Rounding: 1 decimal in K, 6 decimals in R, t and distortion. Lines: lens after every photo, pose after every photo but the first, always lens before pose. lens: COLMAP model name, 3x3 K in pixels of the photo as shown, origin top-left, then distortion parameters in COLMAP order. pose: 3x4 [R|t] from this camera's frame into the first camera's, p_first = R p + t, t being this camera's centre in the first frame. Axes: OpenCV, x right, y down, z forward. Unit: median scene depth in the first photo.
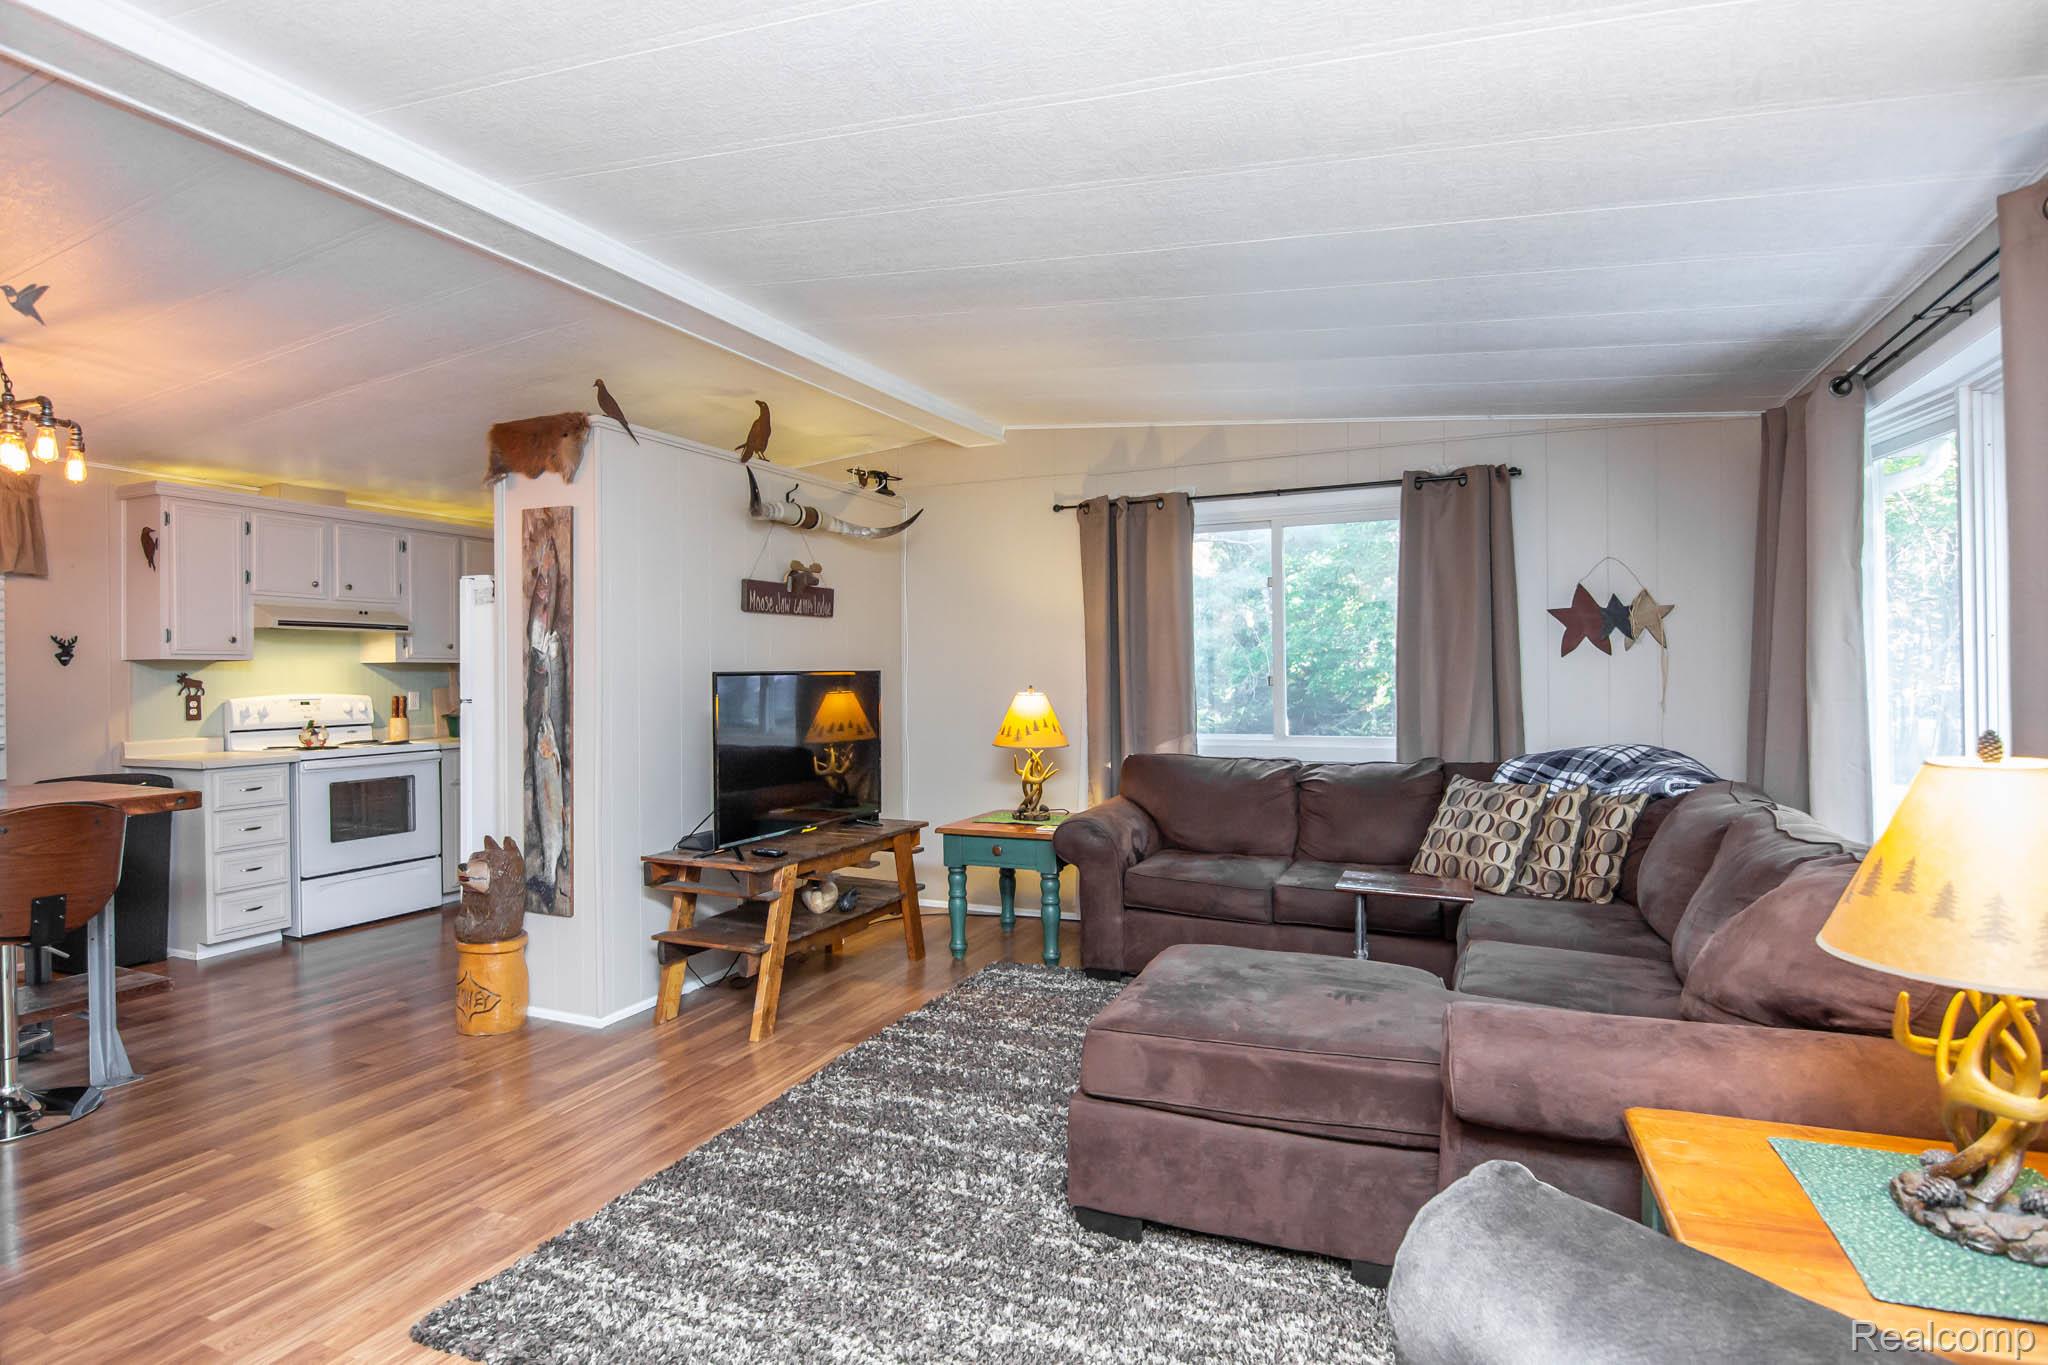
lens RADIAL K [[1082.1, 0, 1013.9], [0, 1082.1, 662.9], [0, 0, 1]] dist [-0.005012, -0.025916]
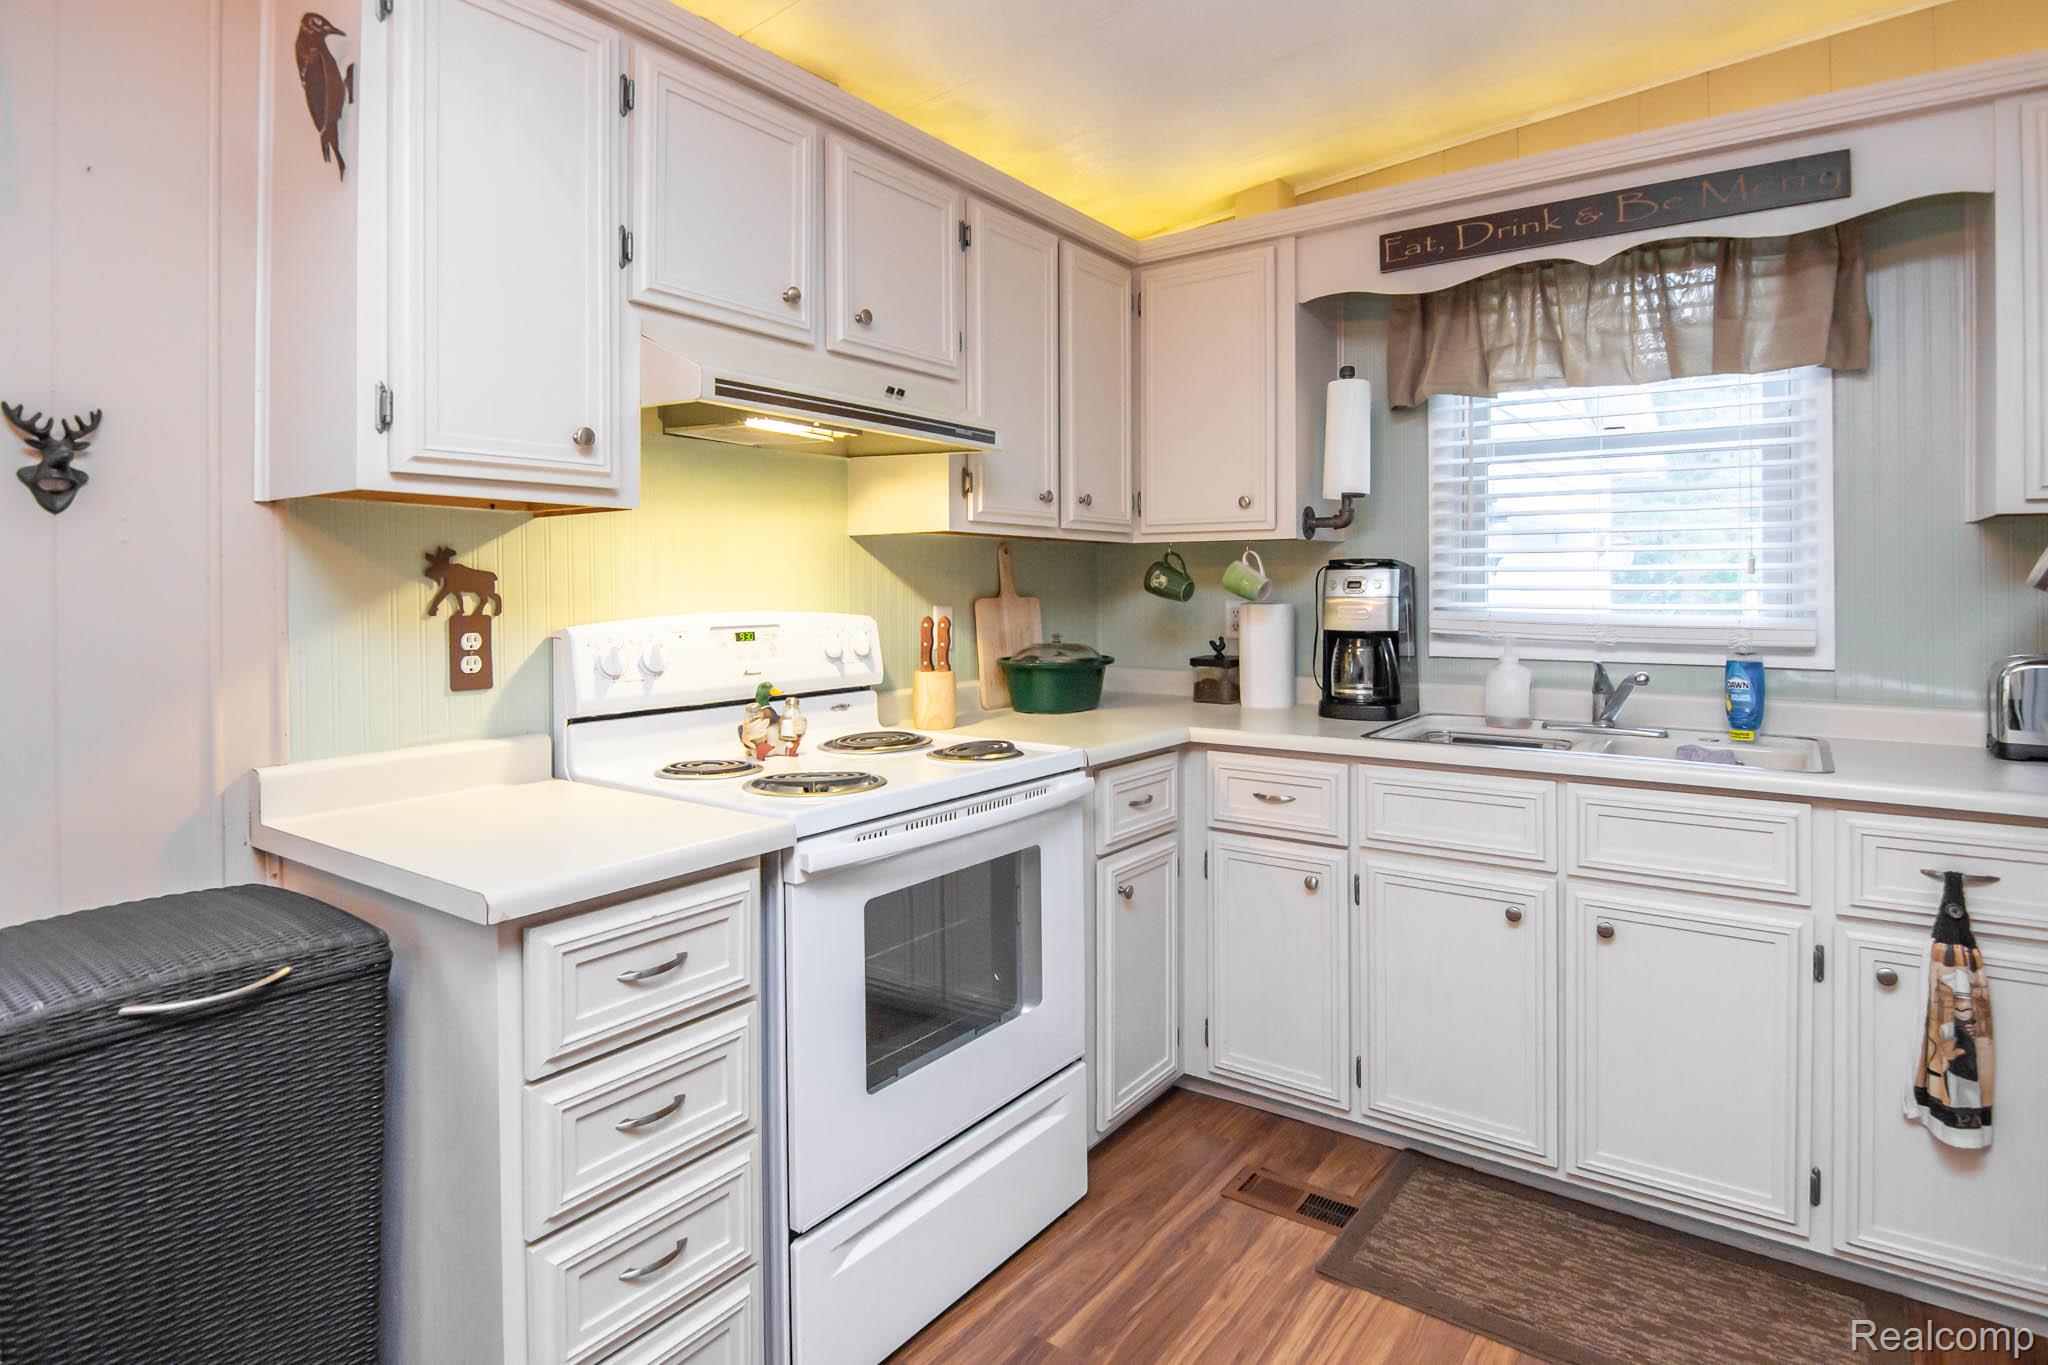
lens RADIAL K [[1089.1, 0, 1020.7], [0, 1089.1, 578.0], [0, 0, 1]] dist [-0.036073, -0.002534]
pose [[0.978080, 0.006423, -0.208132, -0.529791], [-0.005433, 0.999971, 0.005325, 0.015858], [0.208160, -0.004078, 0.978086, 0.706529]]
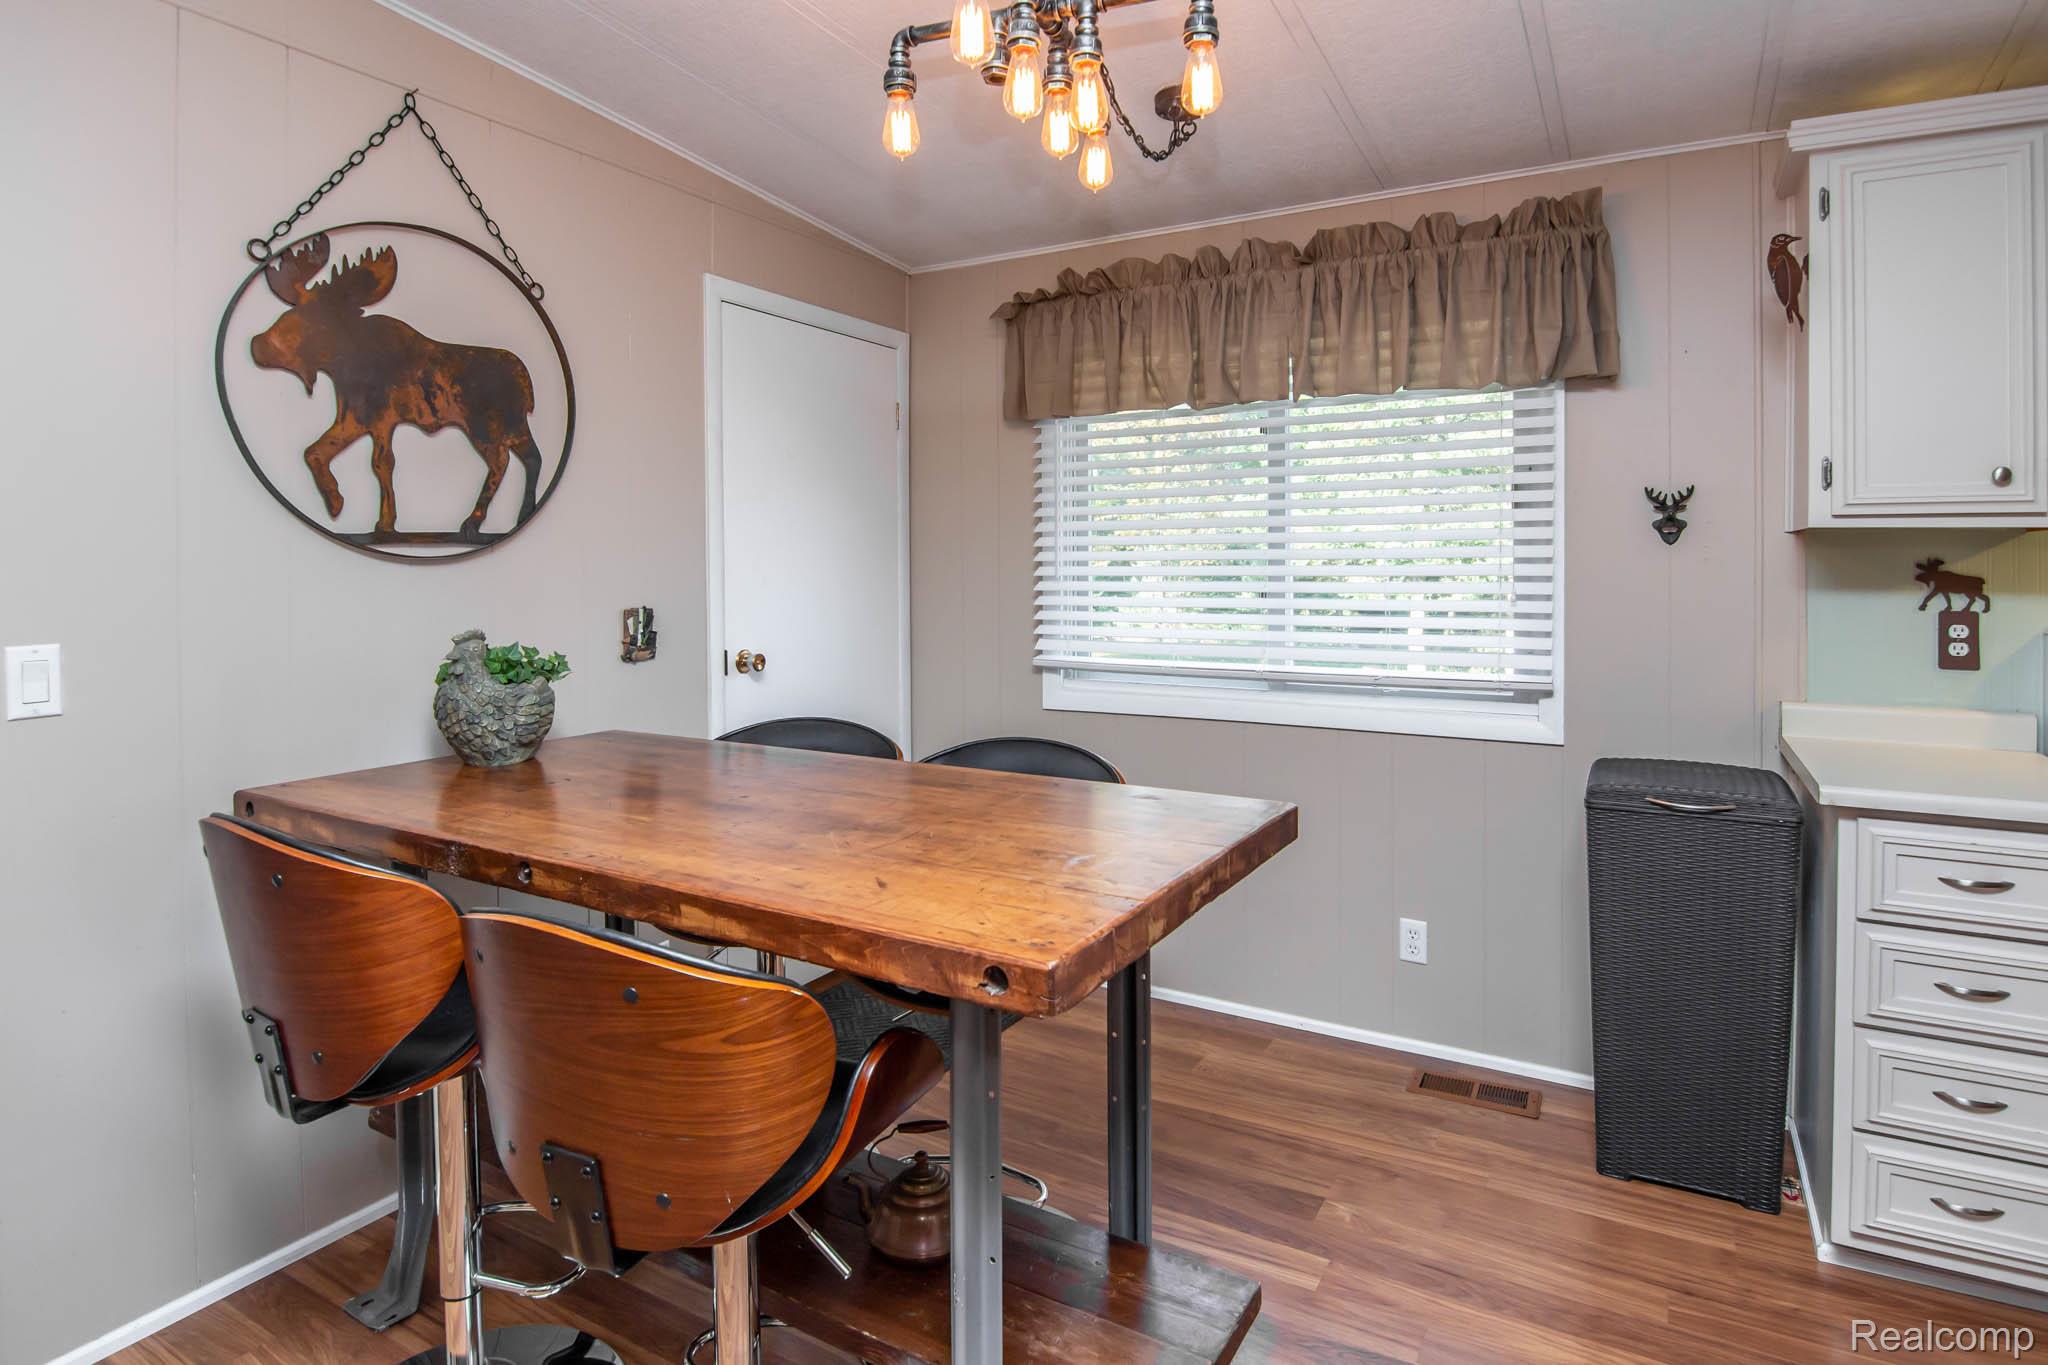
lens RADIAL K [[1089.1, 0, 1020.7], [0, 1089.1, 578.0], [0, 0, 1]] dist [-0.036073, -0.002534]
pose [[-0.113717, 0.028177, -0.993113, -0.302726], [0.008969, 0.999586, 0.027334, 0.001848], [0.993473, -0.005799, -0.113923, 0.674716]]
